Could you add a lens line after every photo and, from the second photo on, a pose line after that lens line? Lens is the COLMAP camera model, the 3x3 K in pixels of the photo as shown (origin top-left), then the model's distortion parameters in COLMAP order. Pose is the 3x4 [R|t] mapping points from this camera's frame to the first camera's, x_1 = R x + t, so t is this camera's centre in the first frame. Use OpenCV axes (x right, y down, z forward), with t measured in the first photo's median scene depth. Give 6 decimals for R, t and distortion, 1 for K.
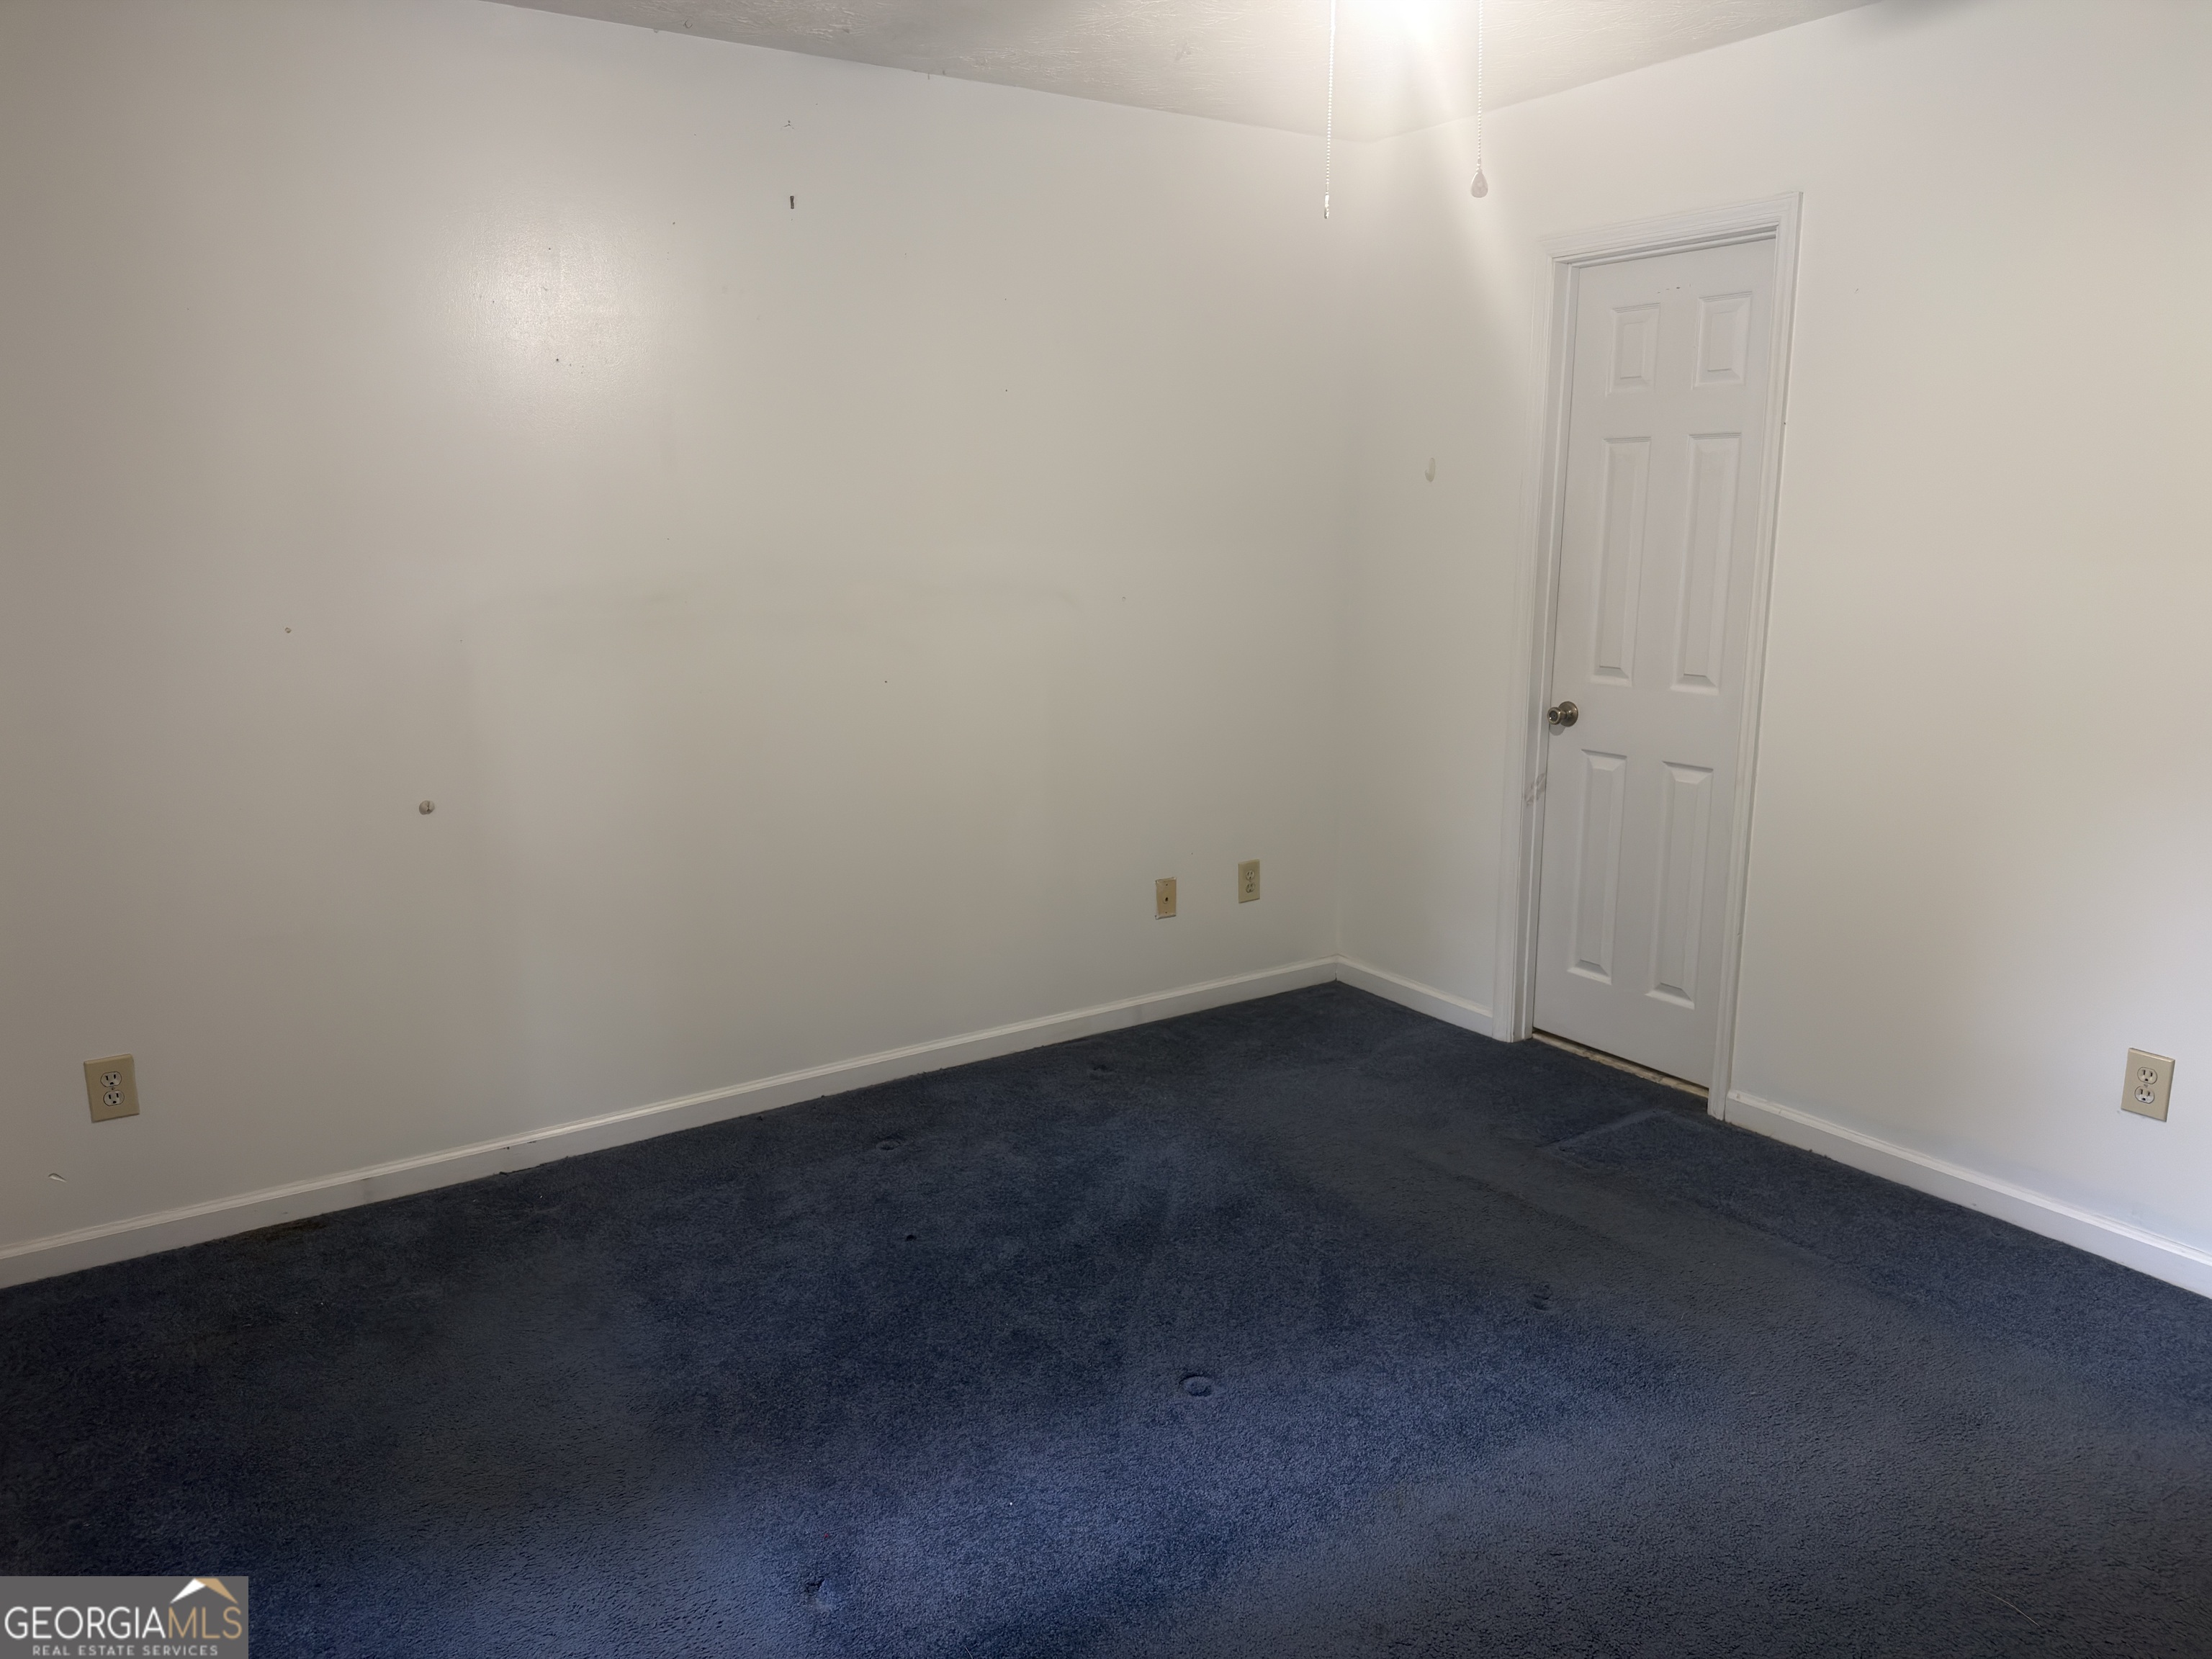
lens RADIAL K [[1550.7, 0, 1105.9], [0, 1550.7, 829.5], [0, 0, 1]] dist [0.002531, 0.000611]
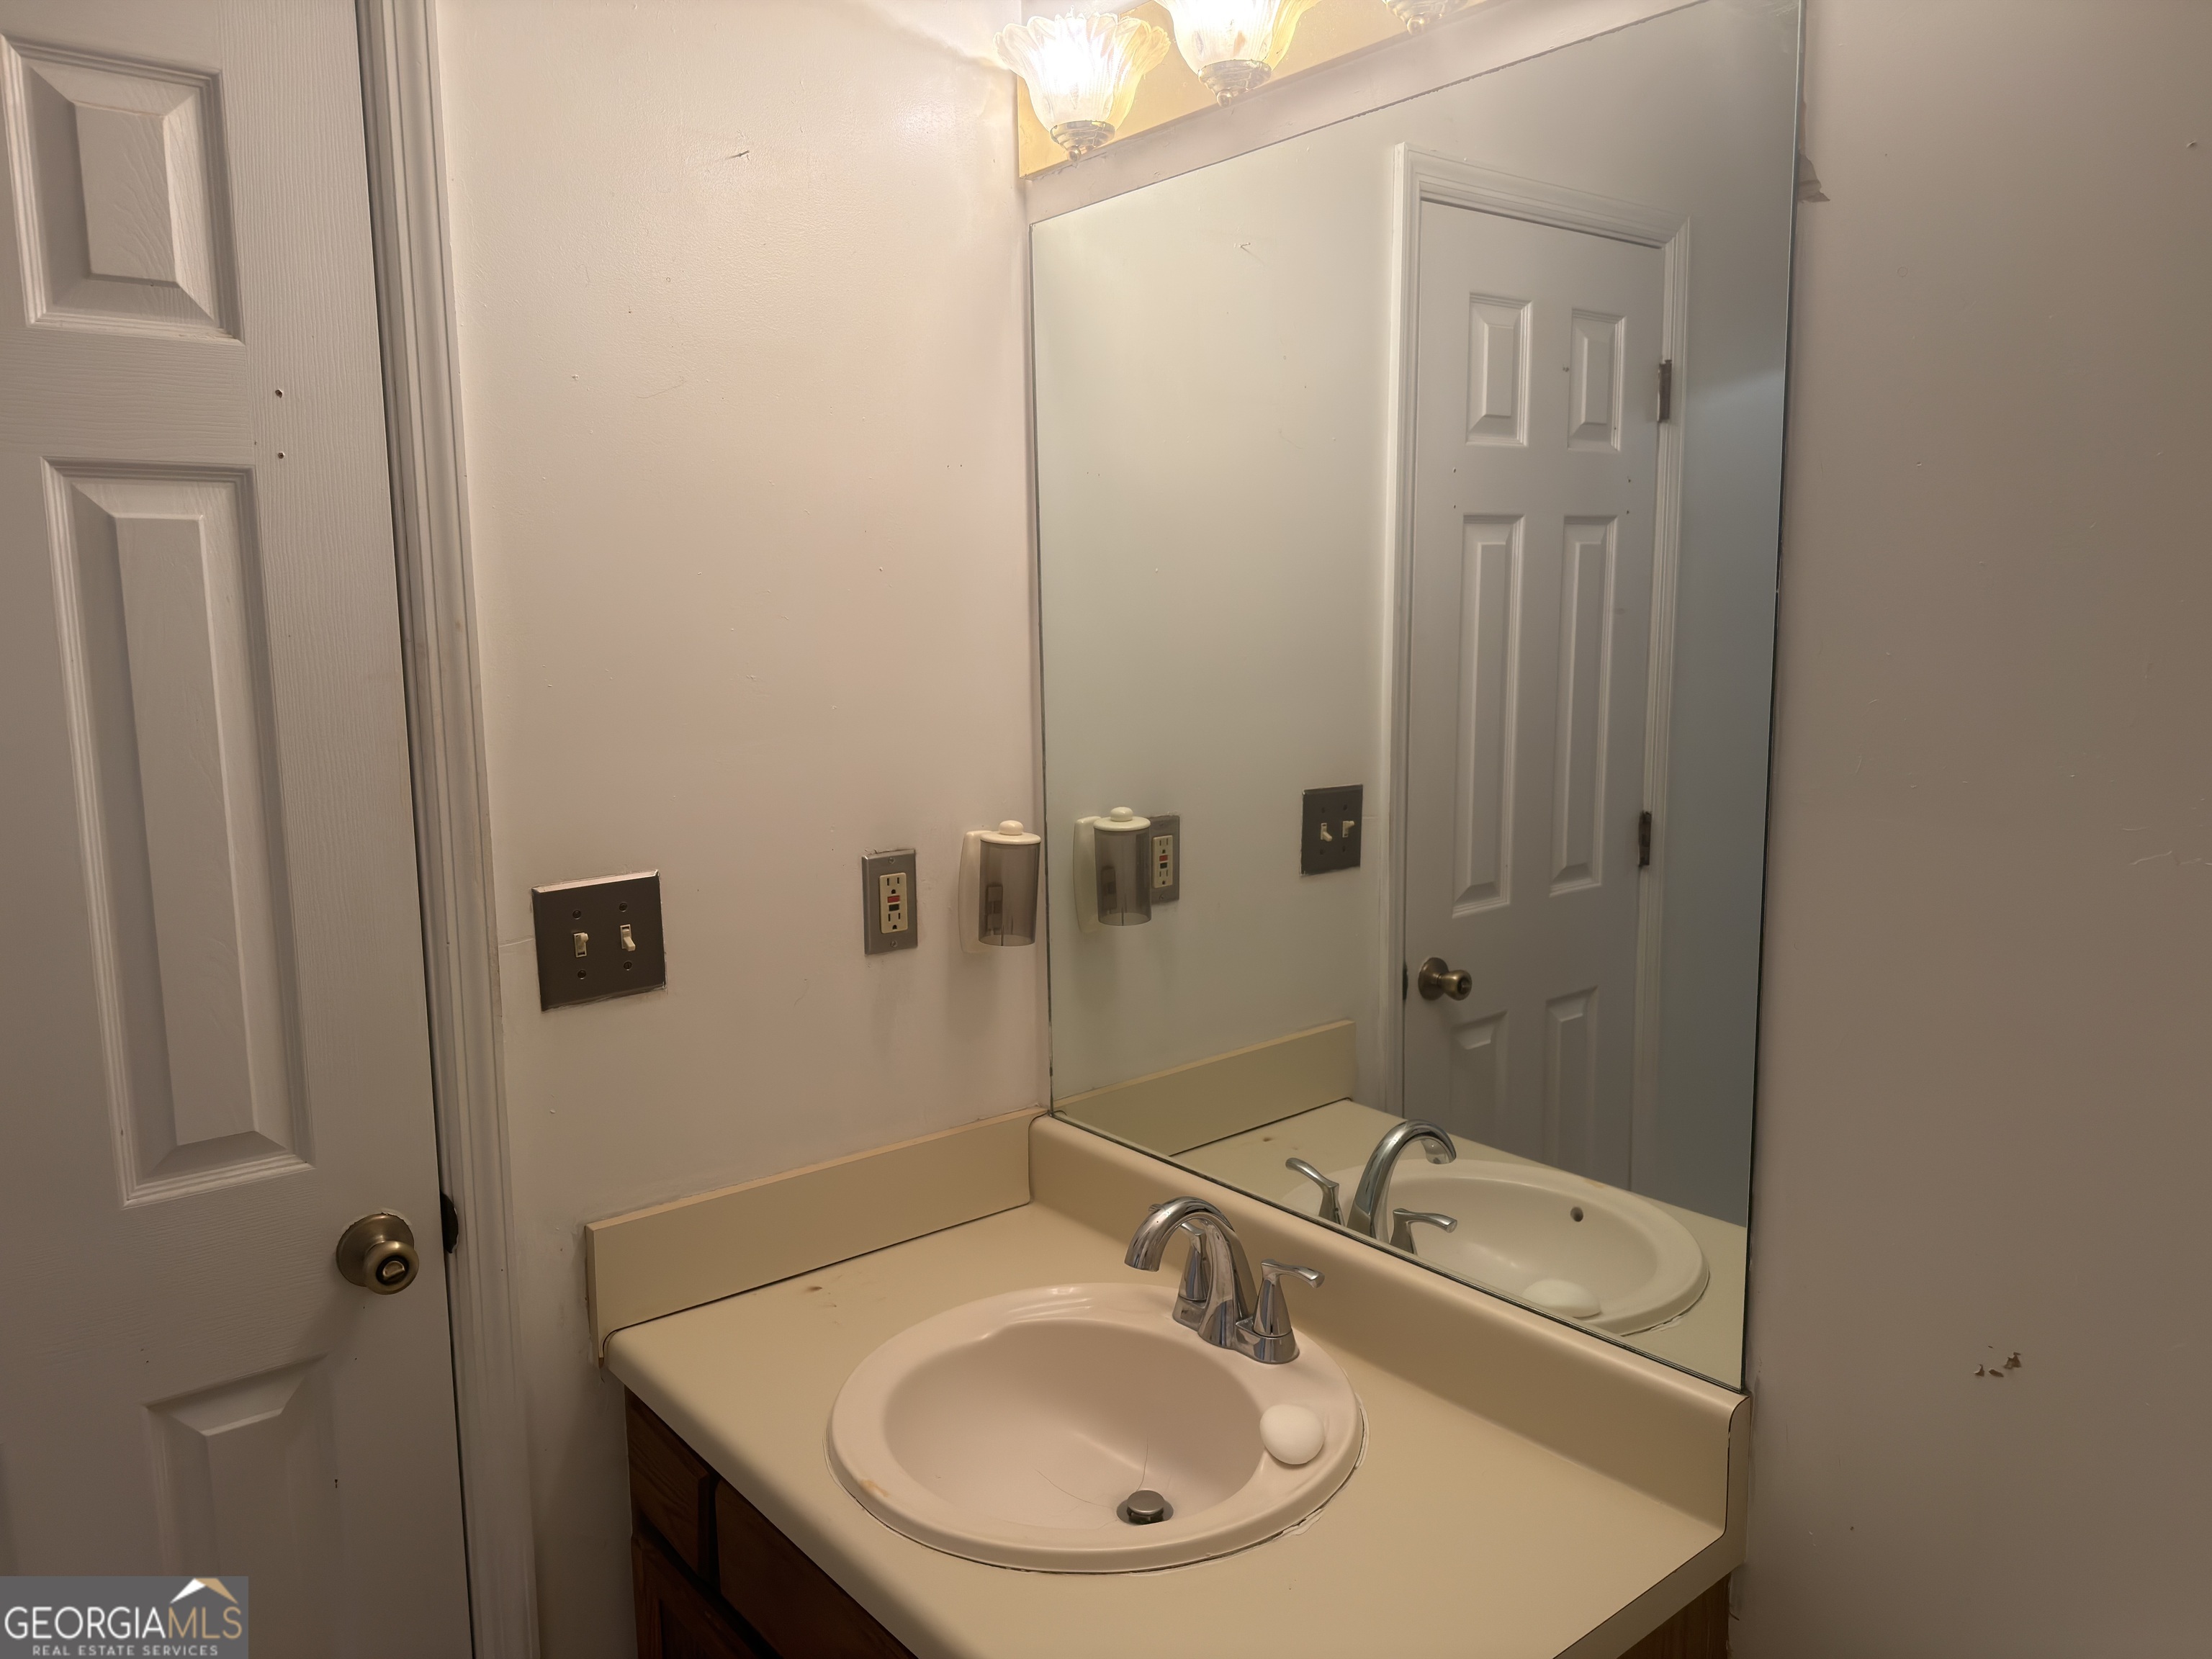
lens RADIAL K [[1550.7, 0, 1105.4], [0, 1550.7, 829.7], [0, 0, 1]] dist [0.002531, 0.000611]
pose [[-0.092830, -0.139105, 0.985917, 0.020659], [0.209130, 0.965381, 0.155898, -0.181666], [-0.973472, 0.220656, -0.060525, 0.810121]]
